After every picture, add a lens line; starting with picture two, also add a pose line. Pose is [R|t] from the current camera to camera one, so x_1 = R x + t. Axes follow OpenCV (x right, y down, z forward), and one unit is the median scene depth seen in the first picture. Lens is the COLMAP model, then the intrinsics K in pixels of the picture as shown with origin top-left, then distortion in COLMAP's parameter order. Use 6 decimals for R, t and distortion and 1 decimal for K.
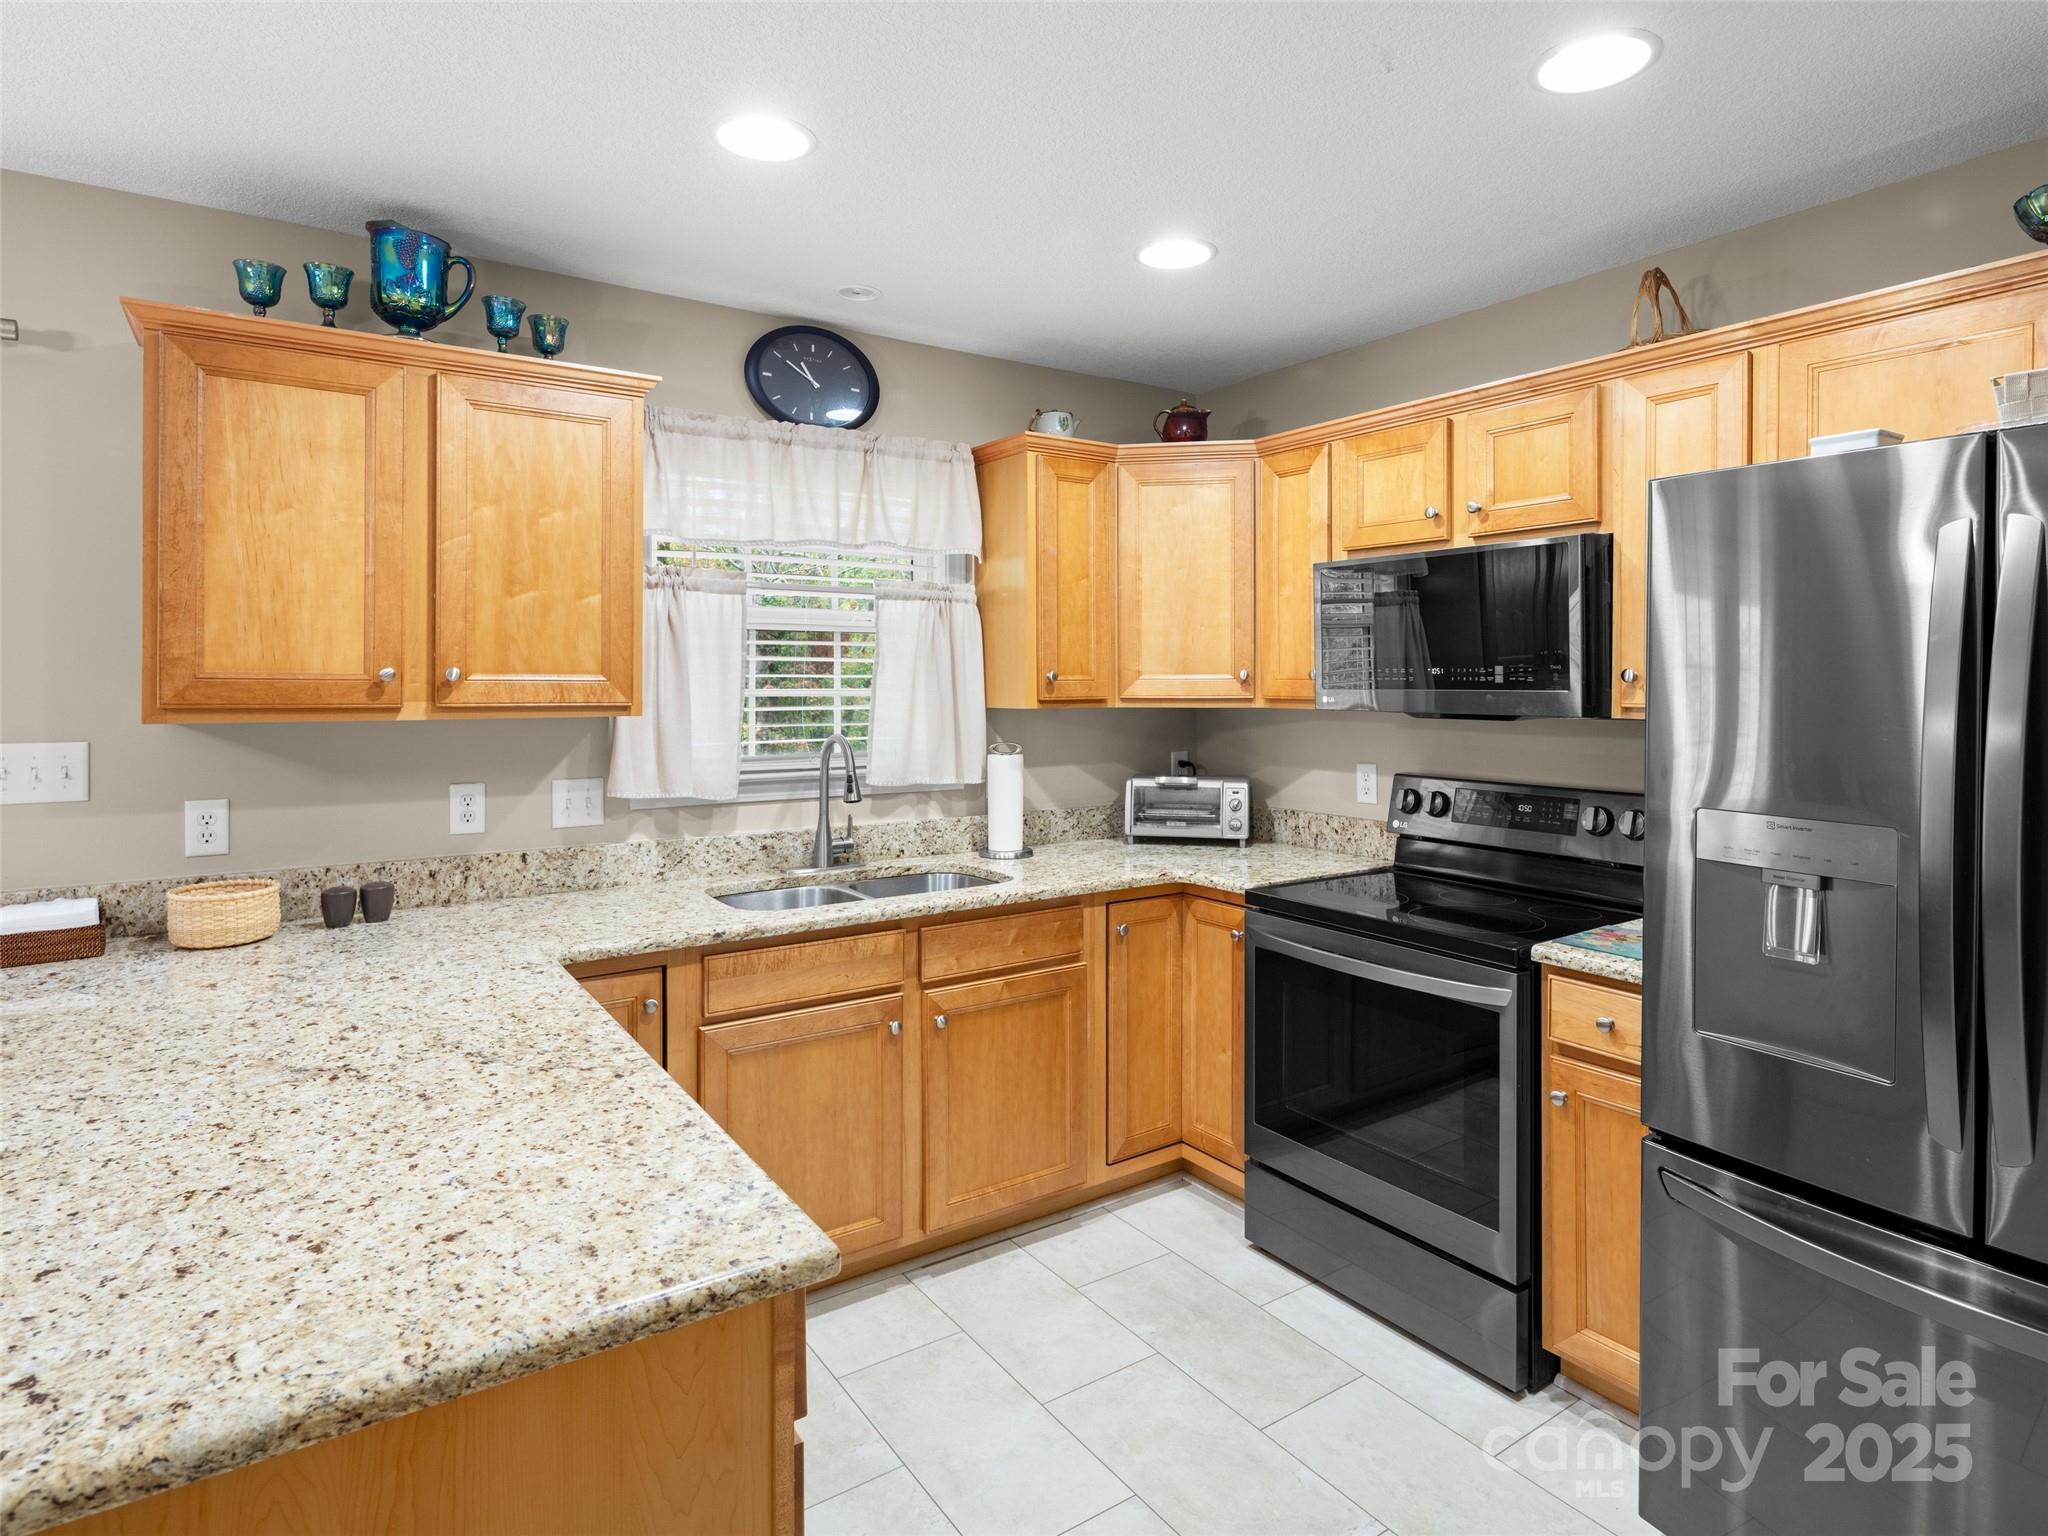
lens RADIAL K [[1129.4, 0, 1043.8], [0, 1129.4, 684.3], [0, 0, 1]] dist [0.004103, -0.004616]
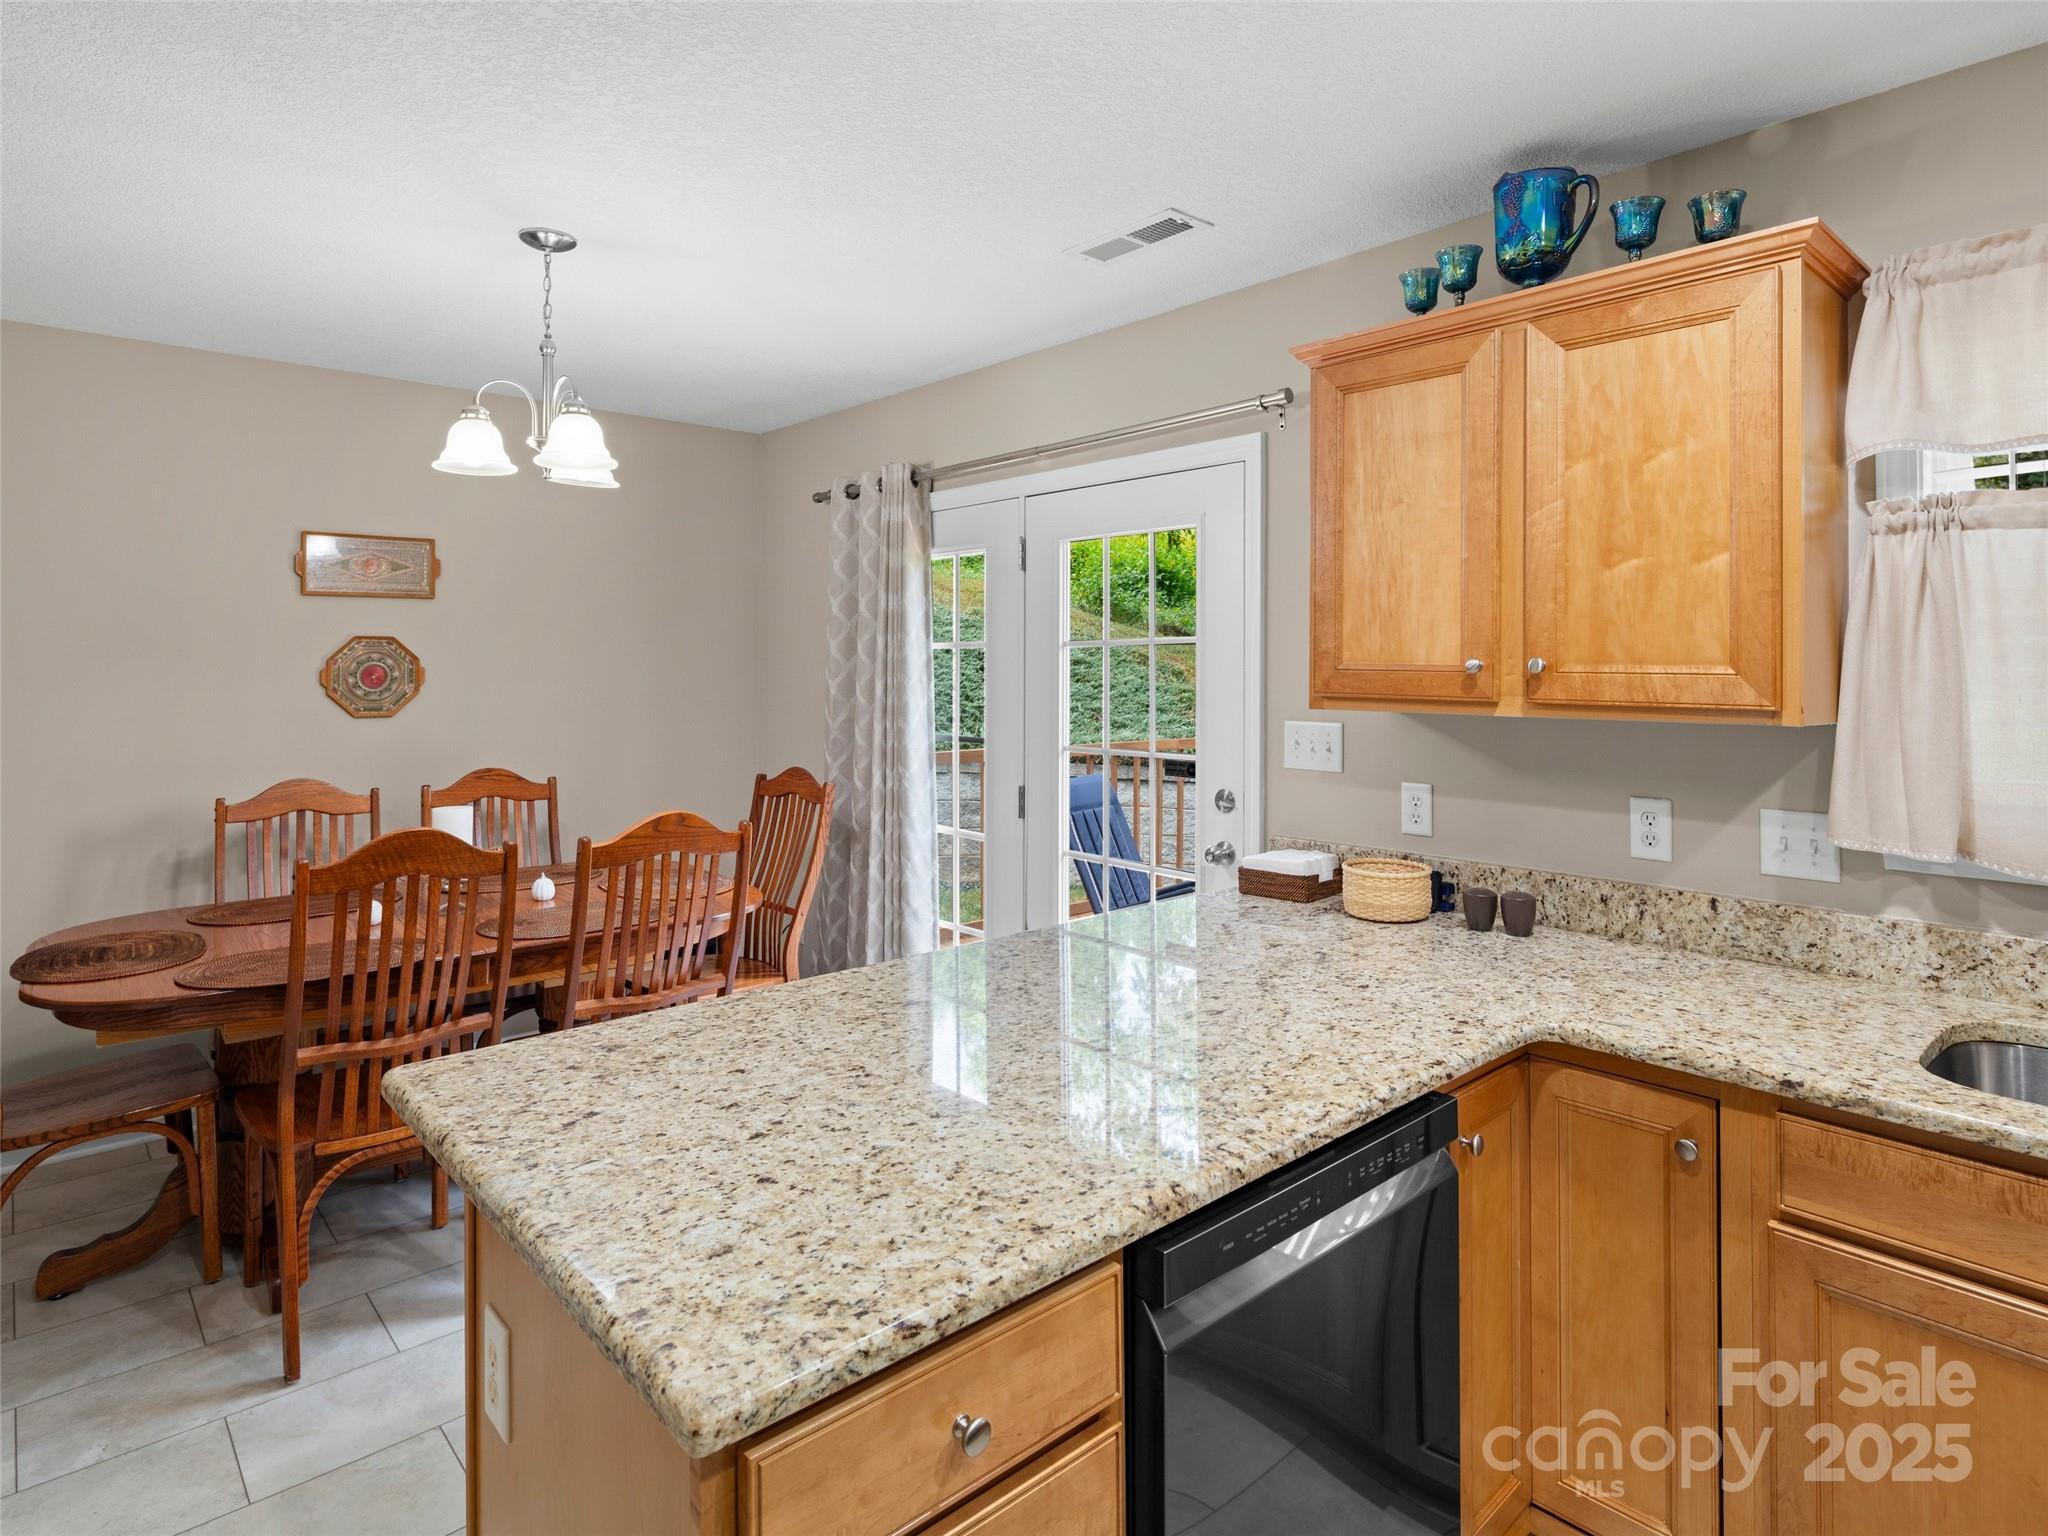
lens RADIAL K [[1122.3, 0, 1040.9], [0, 1122.3, 649.8], [0, 0, 1]] dist [0.003327, -0.000916]
pose [[0.139586, -0.015799, -0.990084, 0.265212], [-0.008562, 0.999816, -0.017161, -0.002733], [0.990173, 0.010872, 0.139425, 0.494082]]
